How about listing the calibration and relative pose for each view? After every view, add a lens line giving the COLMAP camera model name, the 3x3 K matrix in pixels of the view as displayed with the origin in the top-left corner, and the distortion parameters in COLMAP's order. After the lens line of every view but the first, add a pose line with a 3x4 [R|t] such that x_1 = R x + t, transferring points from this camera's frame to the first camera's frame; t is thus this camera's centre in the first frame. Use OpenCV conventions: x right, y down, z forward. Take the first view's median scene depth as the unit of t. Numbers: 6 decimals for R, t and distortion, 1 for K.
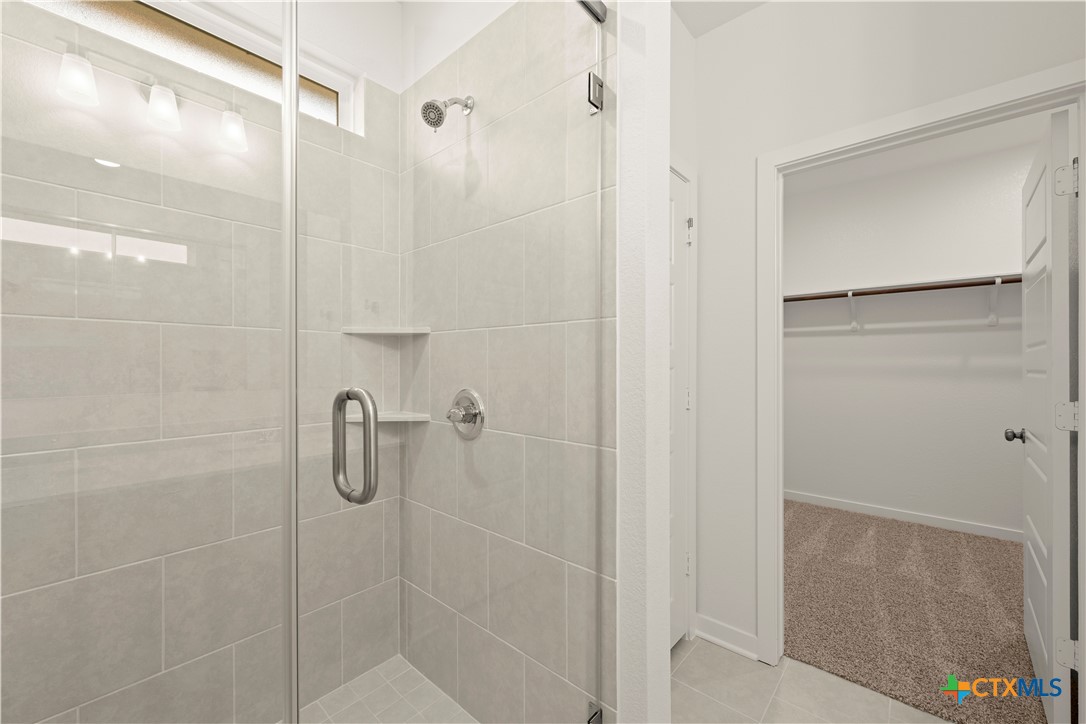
lens RADIAL K [[432.9, 0, 547.3], [0, 432.9, 363.7], [0, 0, 1]] dist [-0.001630, -0.000670]
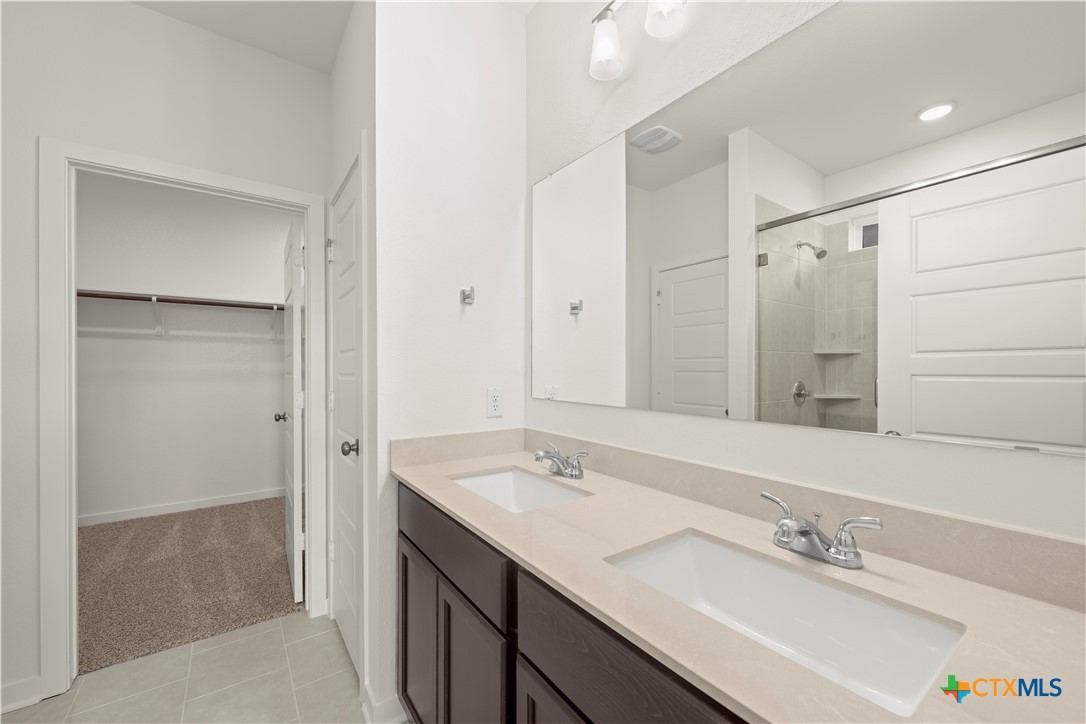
lens RADIAL K [[432.9, 0, 548.0], [0, 432.9, 371.0], [0, 0, 1]] dist [-0.001630, -0.000670]
pose [[0.220121, -0.001773, 0.975471, -0.096148], [0.002914, 0.999995, 0.001160, 0.010161], [-0.975468, 0.002587, 0.220125, -0.140549]]
